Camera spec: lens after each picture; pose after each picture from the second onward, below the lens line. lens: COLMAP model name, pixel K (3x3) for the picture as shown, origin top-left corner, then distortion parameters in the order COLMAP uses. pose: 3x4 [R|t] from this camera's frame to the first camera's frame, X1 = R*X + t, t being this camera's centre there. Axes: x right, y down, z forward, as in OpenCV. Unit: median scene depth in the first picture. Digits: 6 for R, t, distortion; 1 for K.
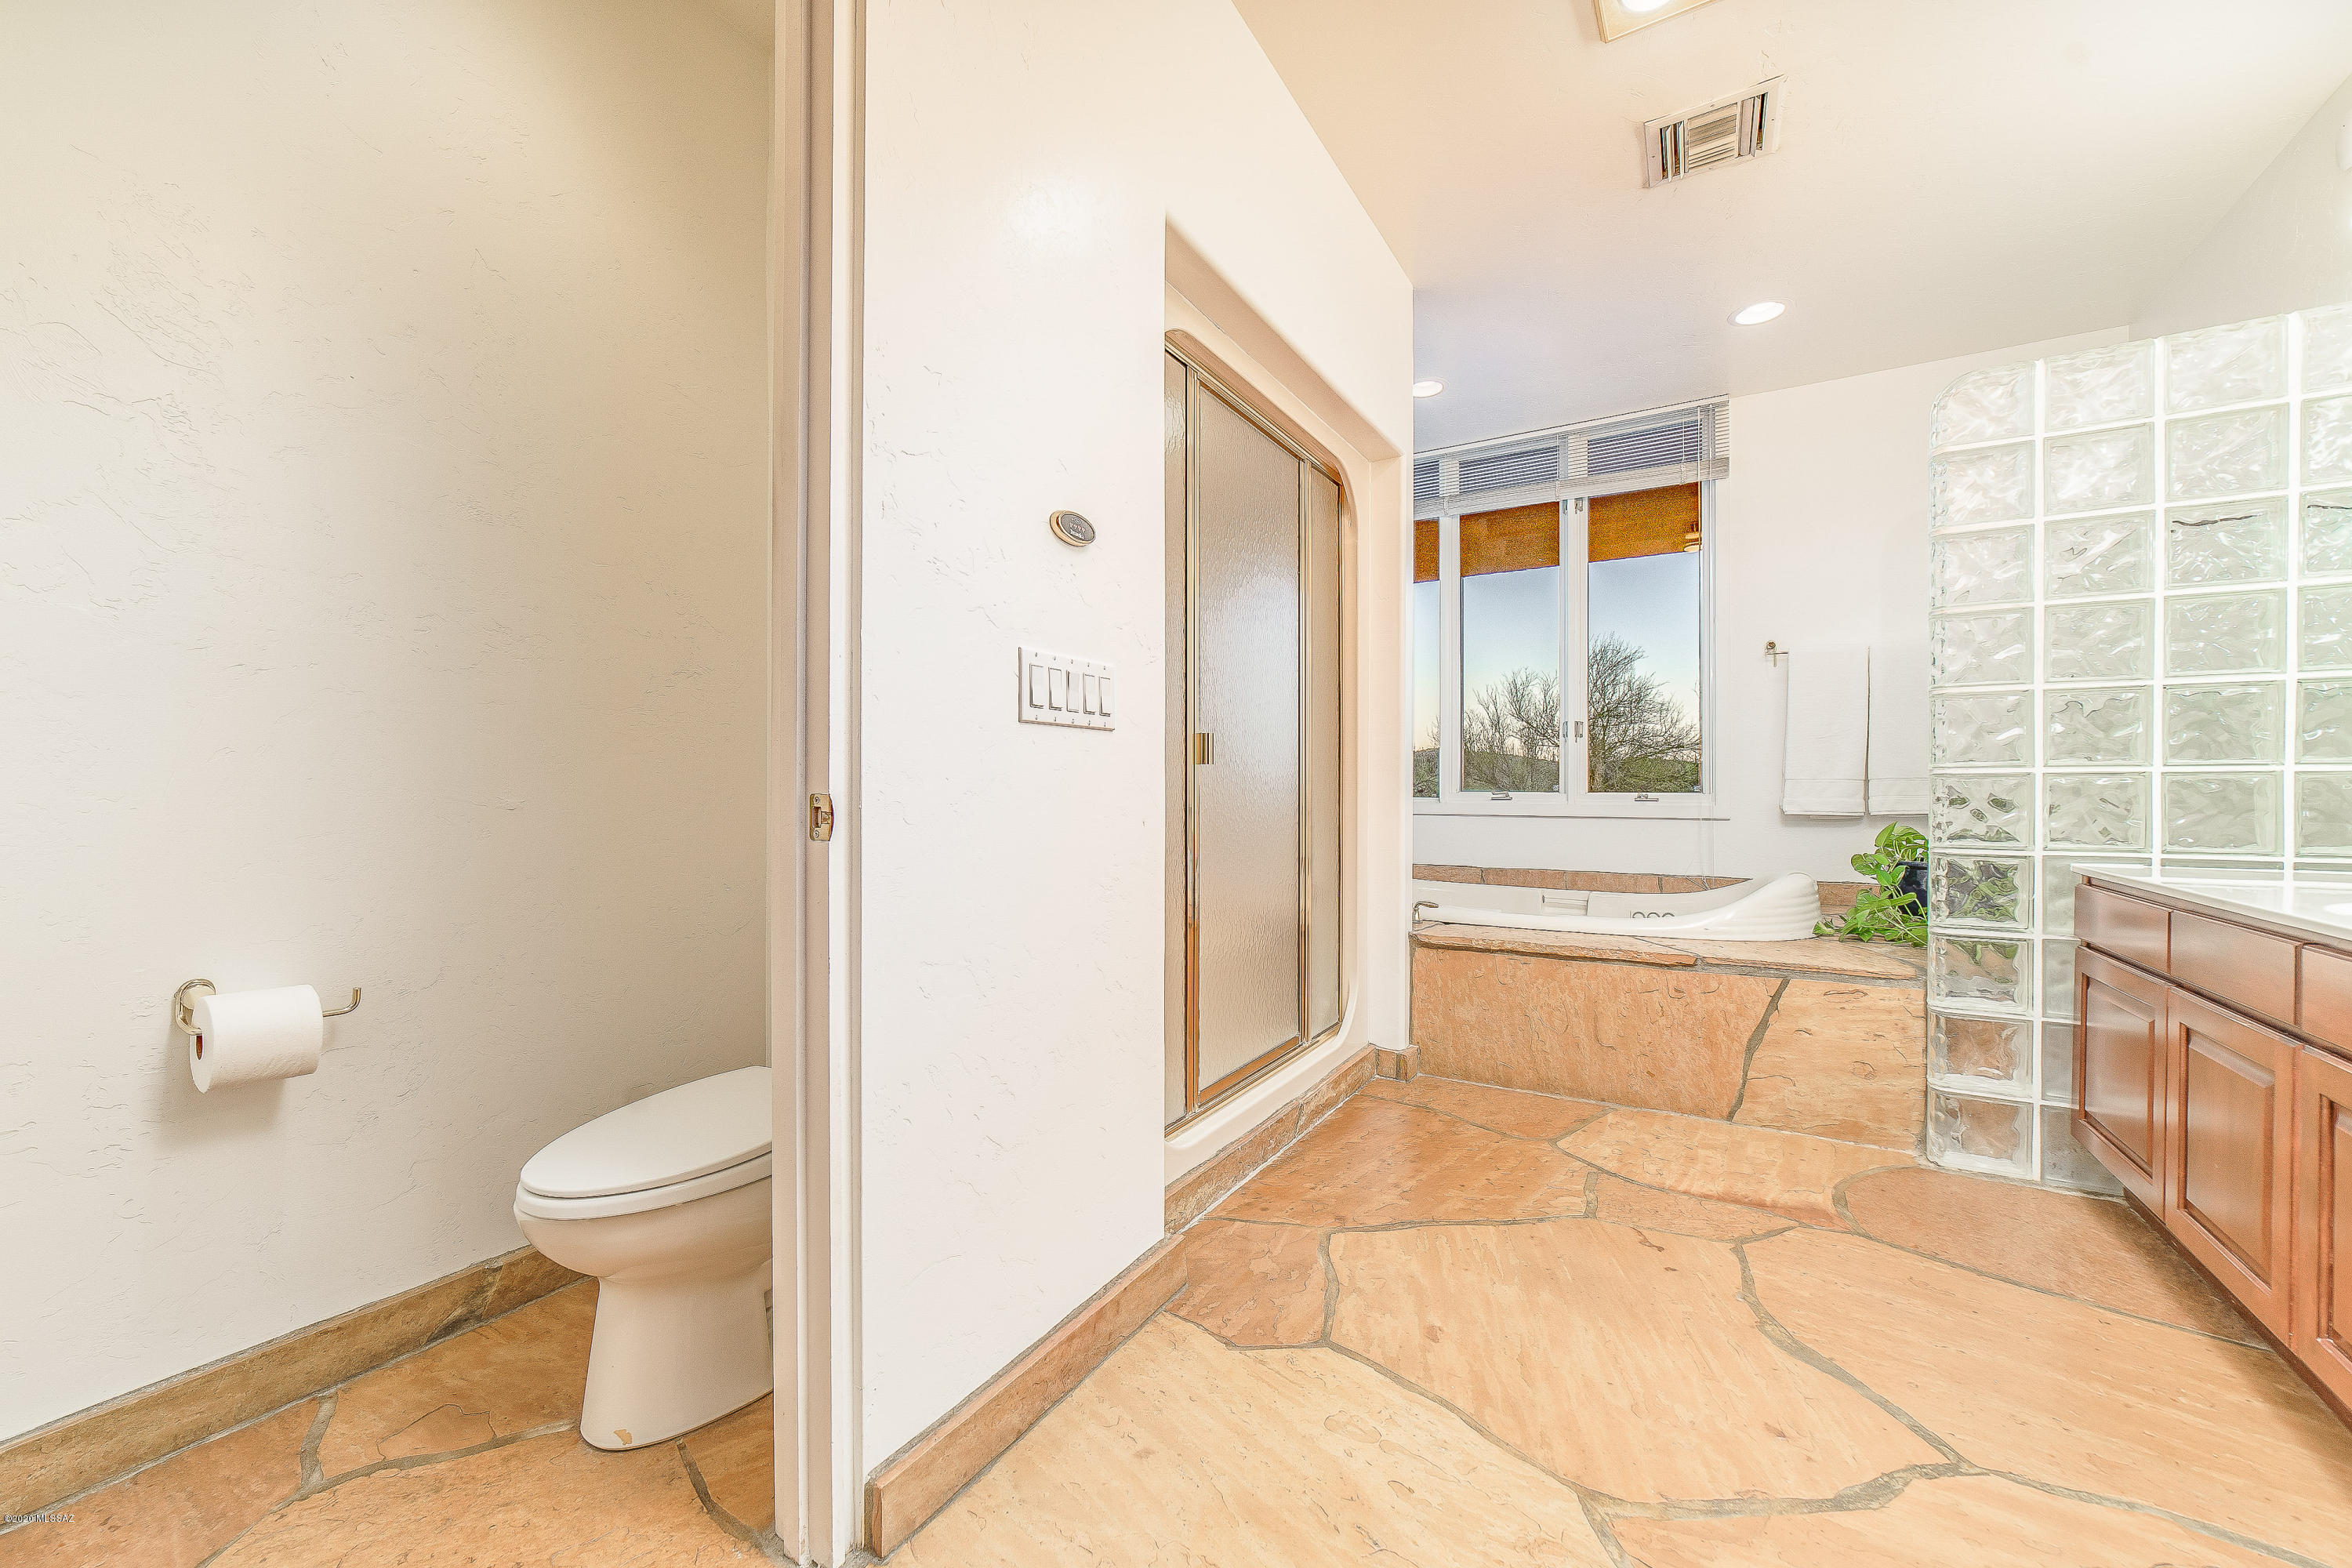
lens RADIAL K [[943.6, 0, 1176.0], [0, 943.6, 784.0], [0, 0, 1]] dist [-0.000290, -0.000039]
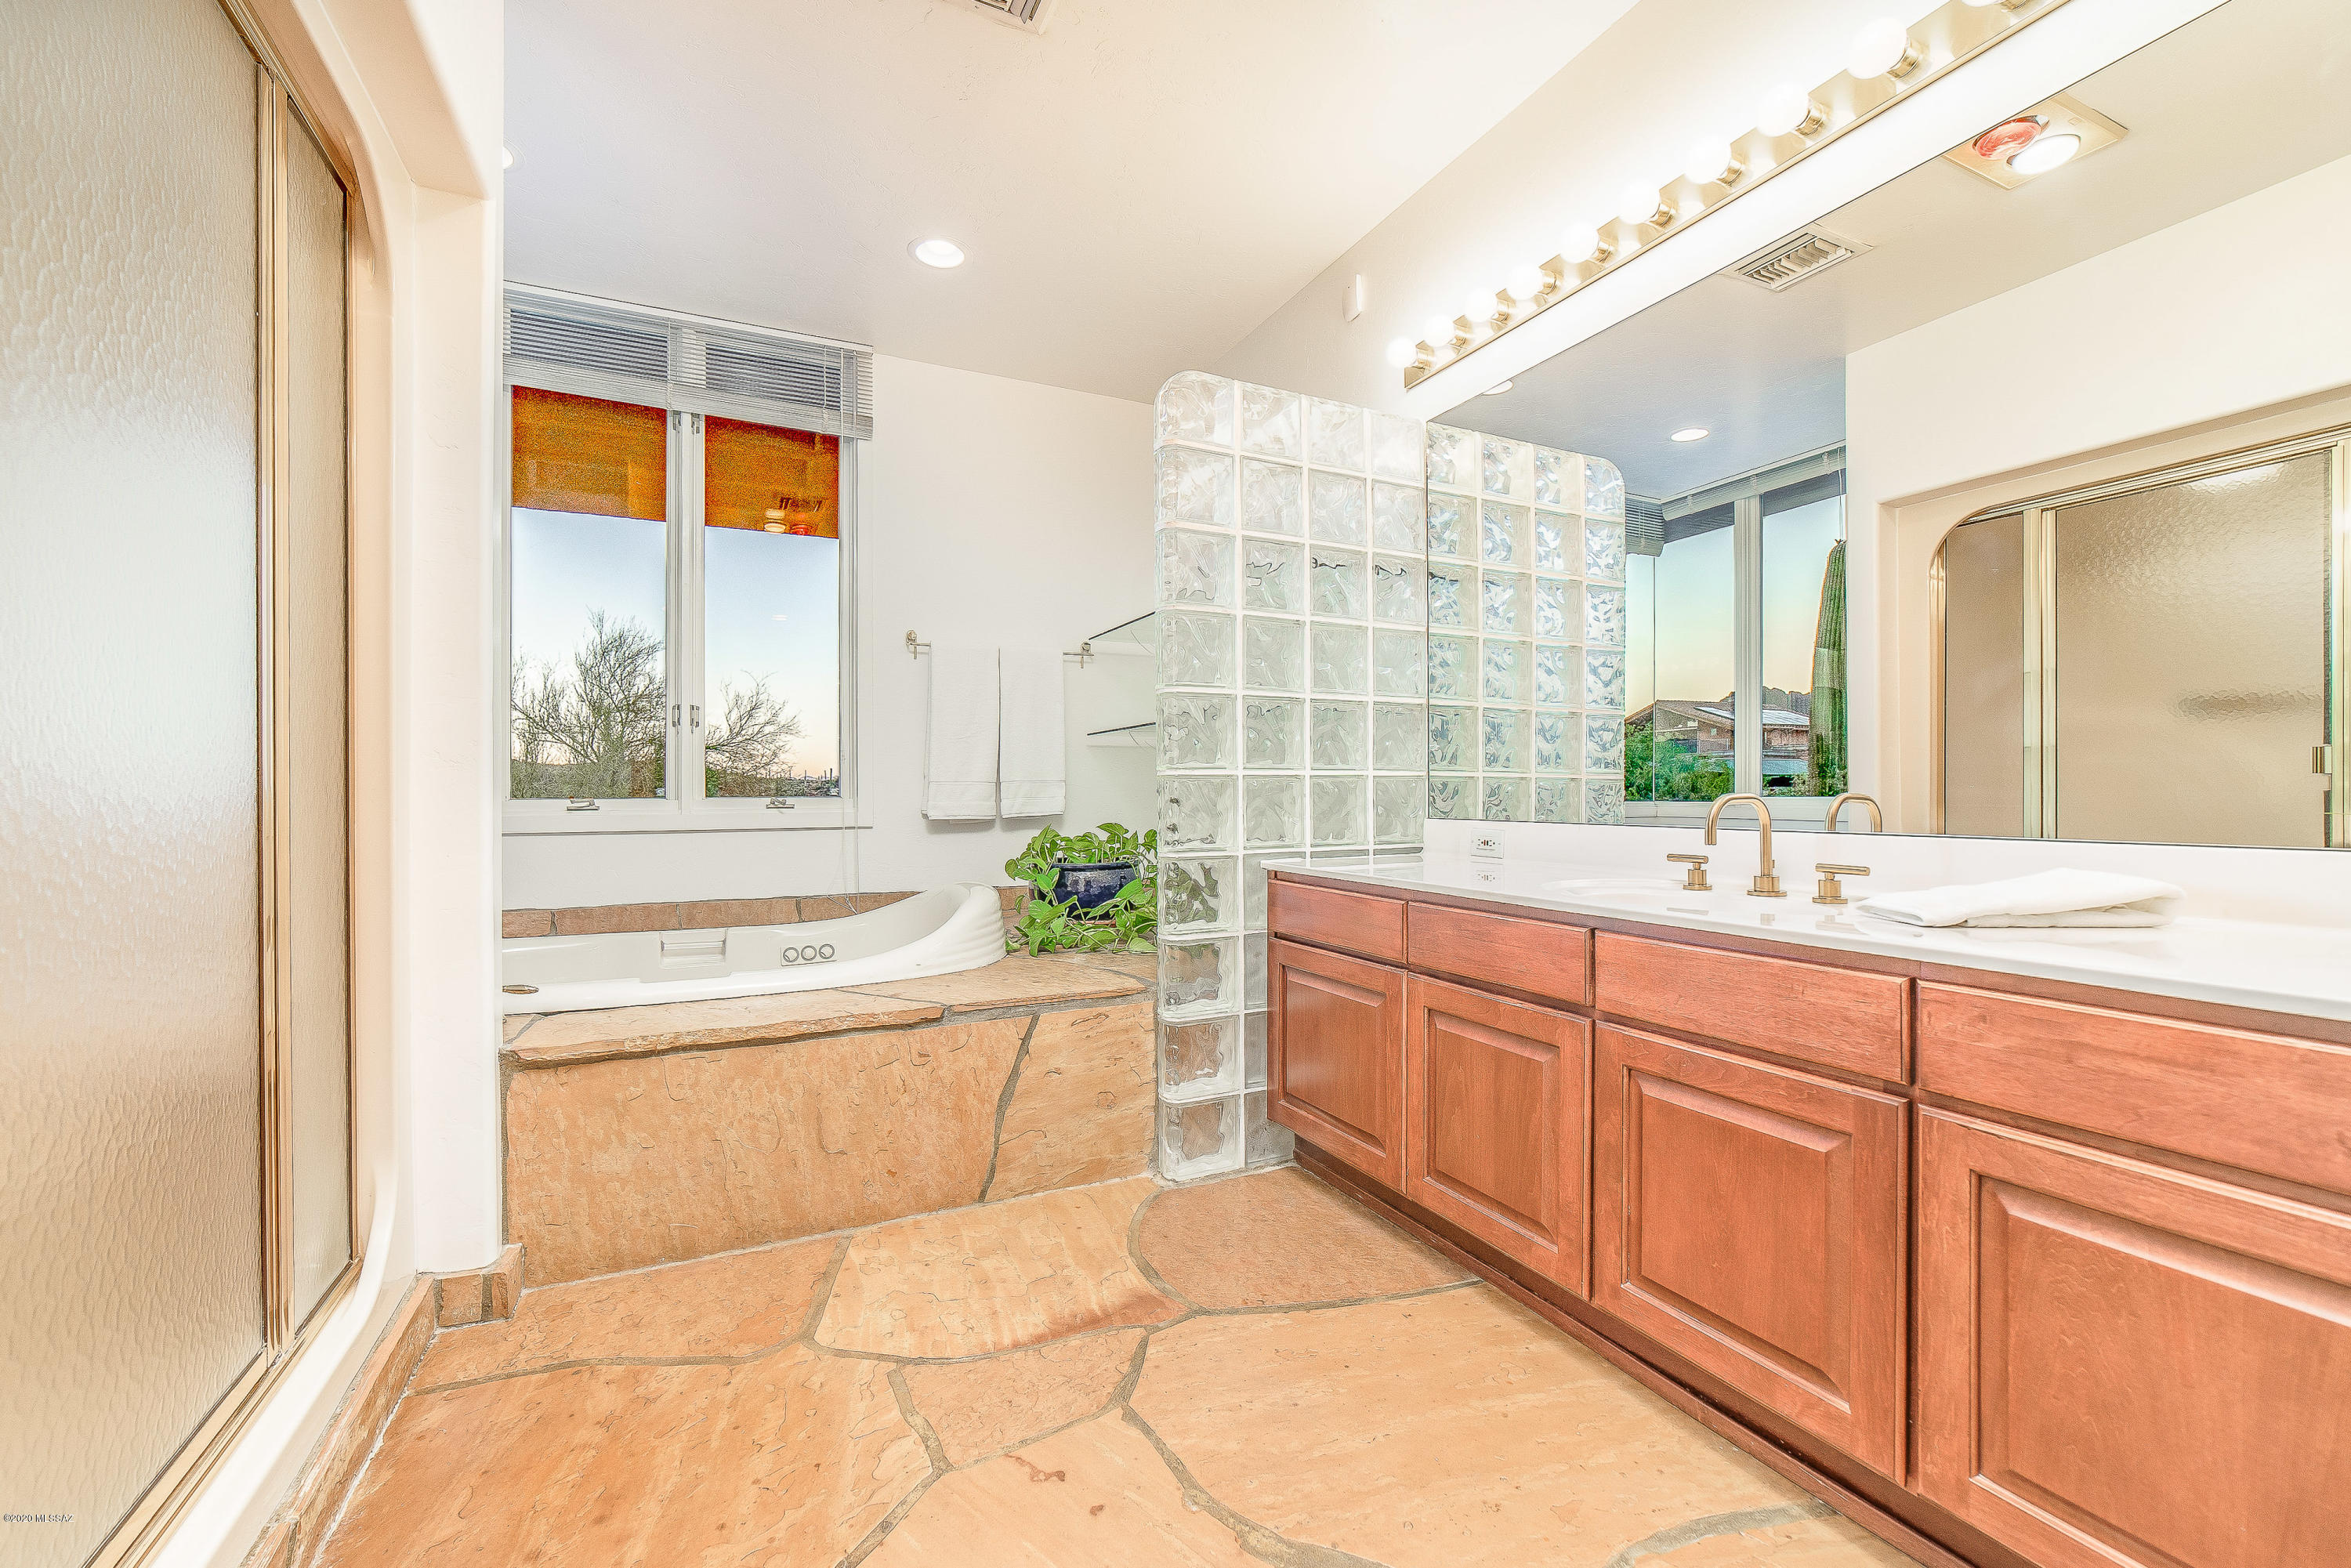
lens RADIAL K [[953.5, 0, 1172.5], [0, 953.5, 791.4], [0, 0, 1]] dist [-0.016939, 0.000477]
pose [[0.551502, -0.004242, 0.834163, -0.001958], [0.001663, 0.999991, 0.003986, 0.001407], [-0.834172, -0.000811, 0.551503, 0.400646]]
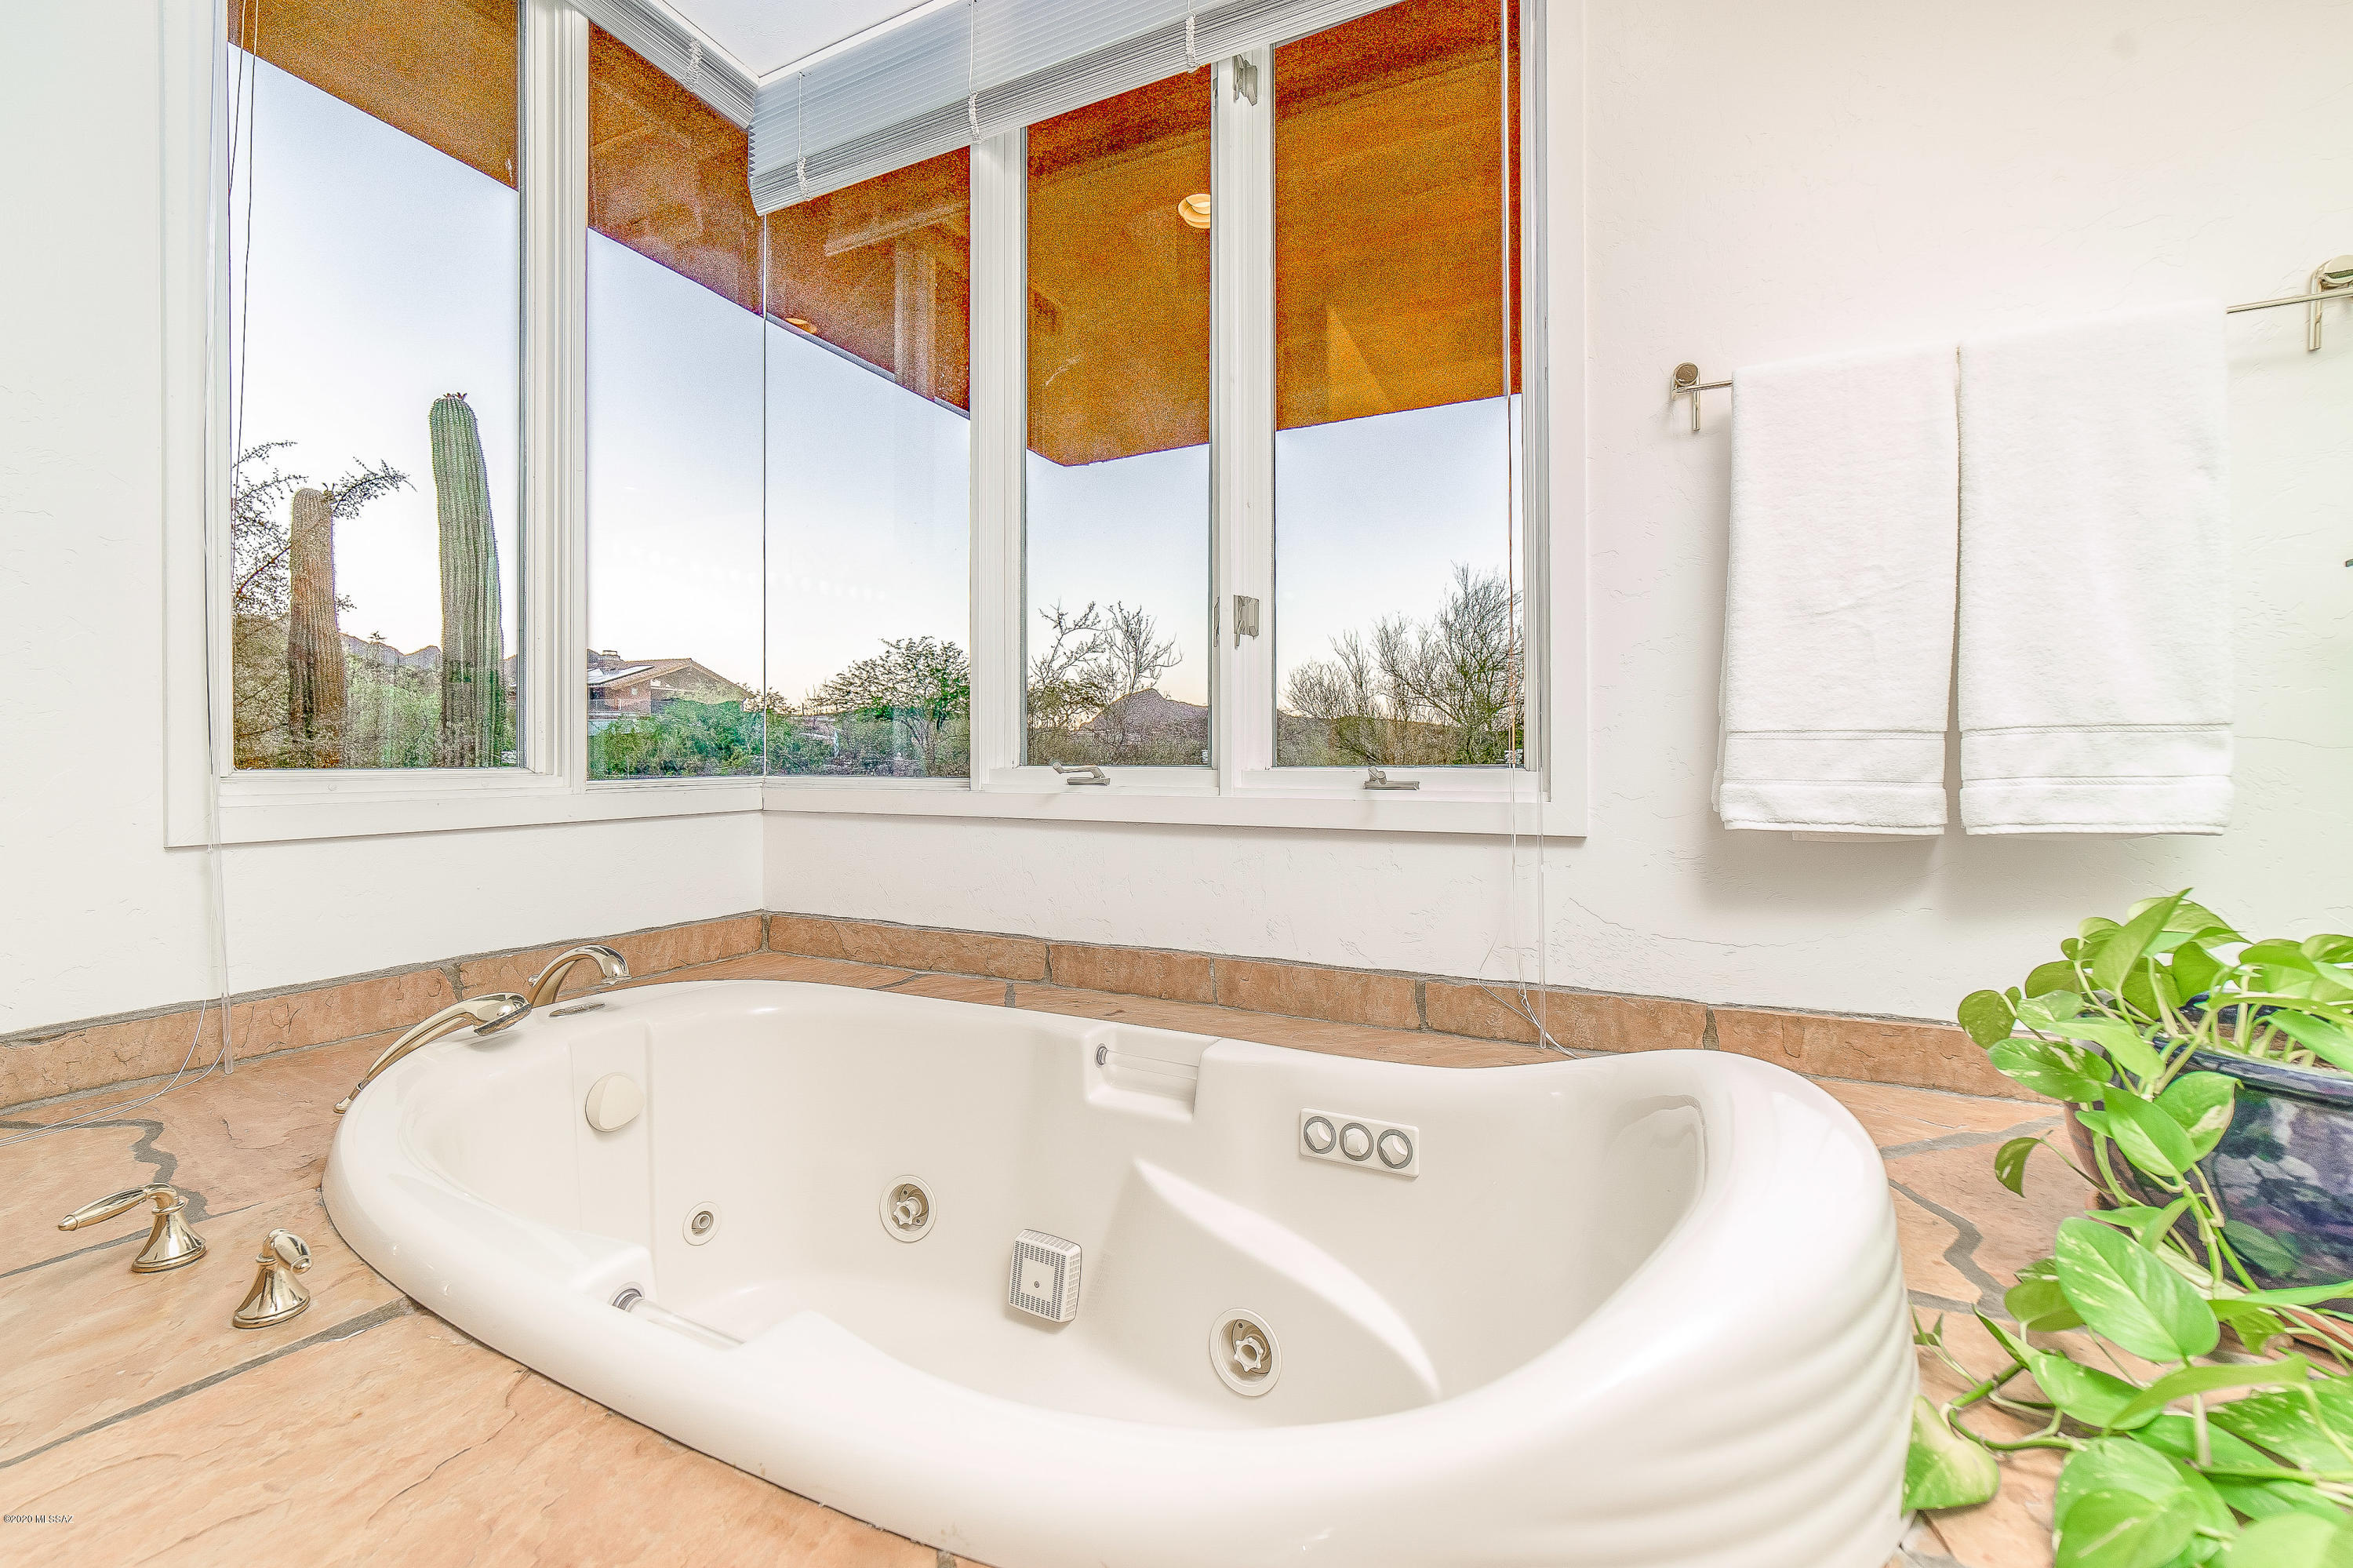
lens RADIAL K [[951.5, 0, 1189.8], [0, 951.5, 759.7], [0, 0, 1]] dist [-0.037144, 0.022692]
pose [[0.996565, -0.000695, 0.082807, 0.580552], [0.000191, 0.999981, 0.006104, 0.004769], [-0.082810, -0.006067, 0.996547, 0.924244]]
